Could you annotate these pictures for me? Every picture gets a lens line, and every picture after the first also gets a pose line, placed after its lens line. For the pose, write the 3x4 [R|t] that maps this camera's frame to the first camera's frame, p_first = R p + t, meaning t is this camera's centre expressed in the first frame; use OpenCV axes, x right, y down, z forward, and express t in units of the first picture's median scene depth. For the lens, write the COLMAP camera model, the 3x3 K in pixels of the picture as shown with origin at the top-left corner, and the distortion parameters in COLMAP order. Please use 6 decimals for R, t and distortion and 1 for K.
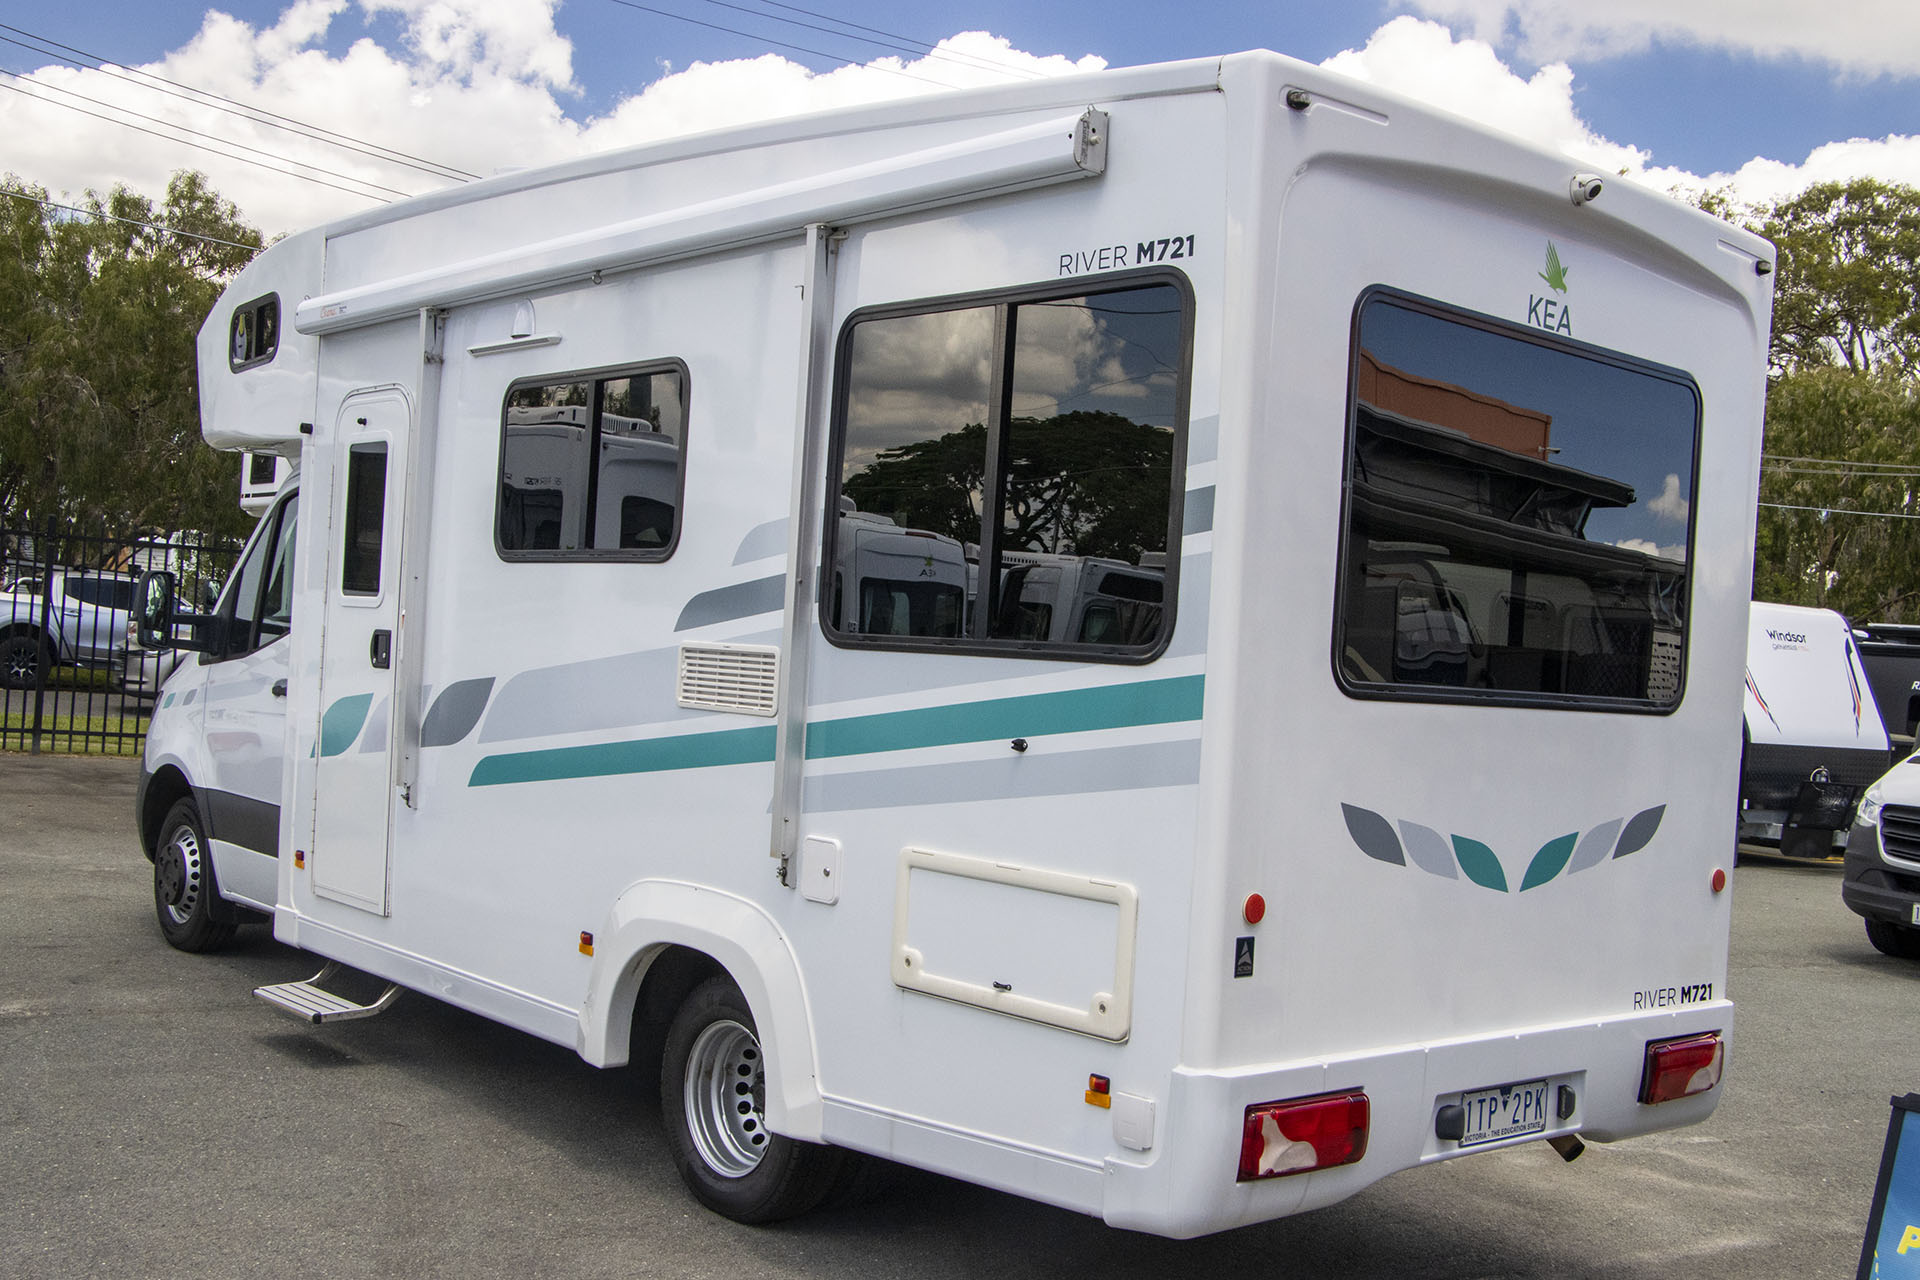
lens RADIAL K [[1938.8, 0, 960.3], [0, 1938.8, 670.3], [0, 0, 1]] dist [0.010421, 0.021431]
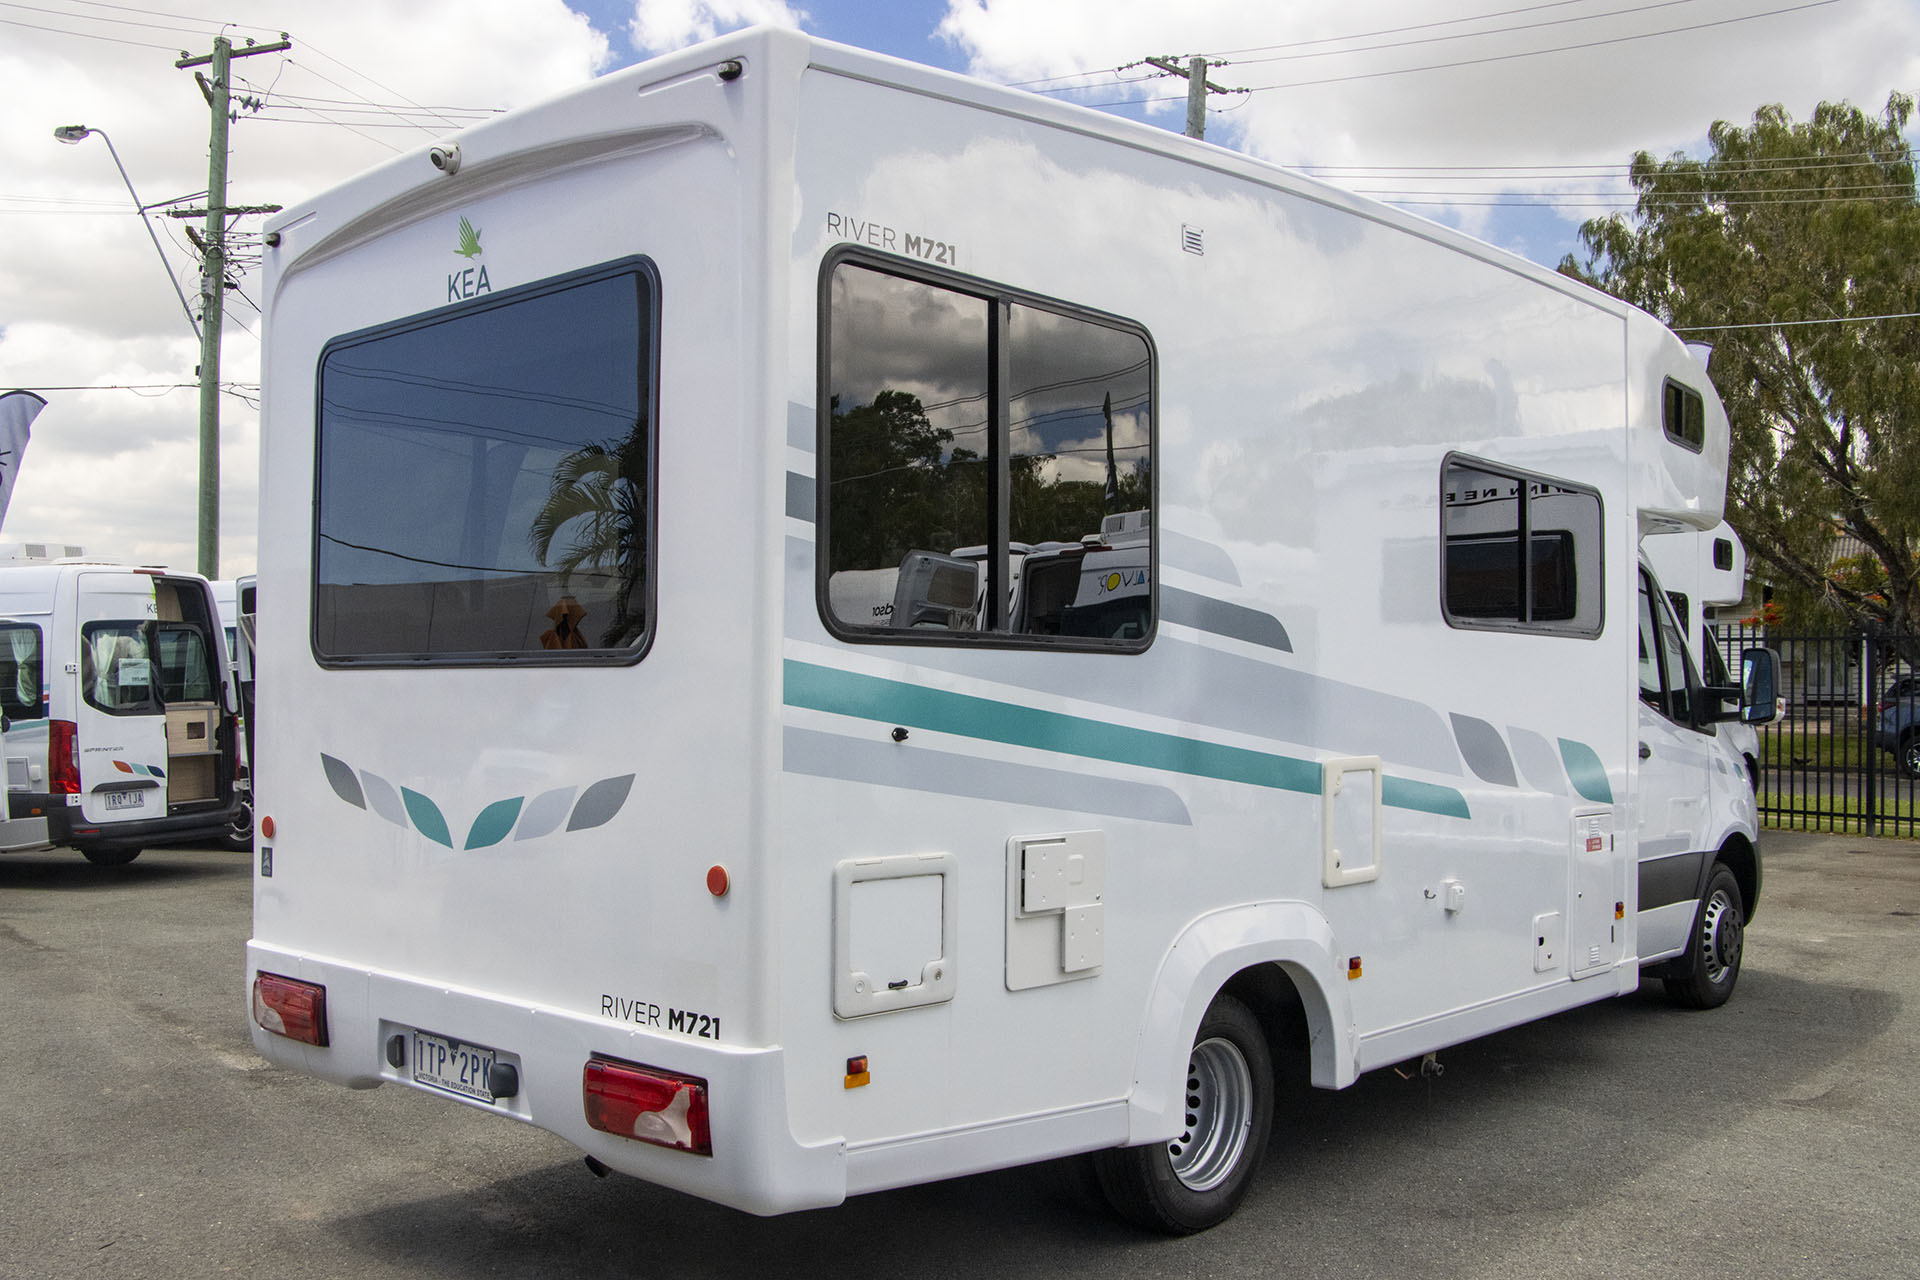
lens RADIAL K [[1695.6, 0, 955.0], [0, 1695.6, 689.7], [0, 0, 1]] dist [-0.028499, 0.001918]
pose [[0.127493, -0.066158, -0.989631, 1.201296], [-0.009060, 0.997654, -0.067862, 0.088458], [0.991798, 0.017618, 0.126594, 1.144515]]
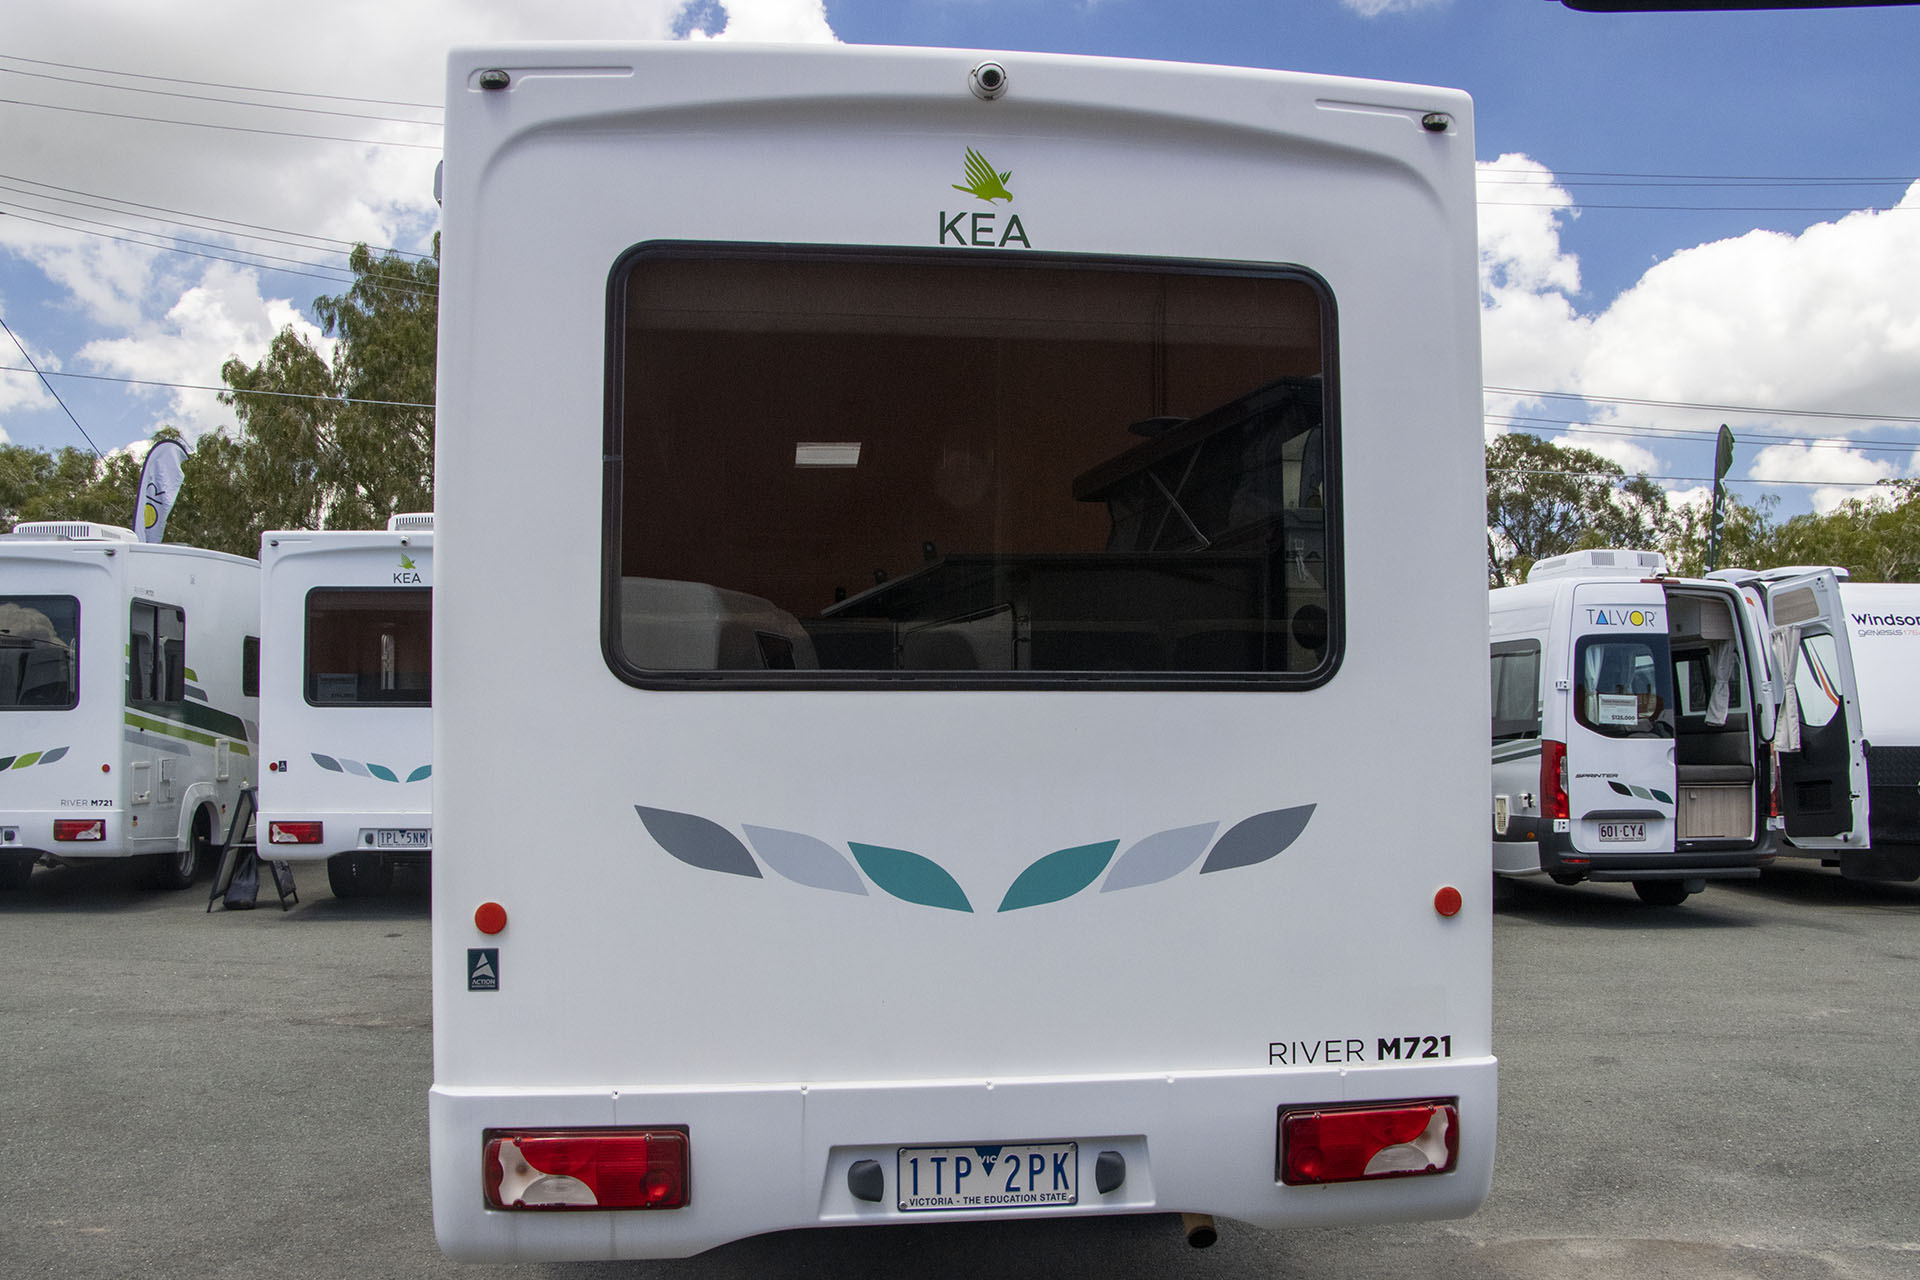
lens RADIAL K [[1591.2, 0, 956.2], [0, 1591.2, 672.1], [0, 0, 1]] dist [-0.158297, 0.127628]
pose [[0.824913, -0.091893, -0.557741, 0.661843], [0.051069, 0.994778, -0.088366, 0.071501], [0.562949, 0.044411, 0.825298, 0.429899]]
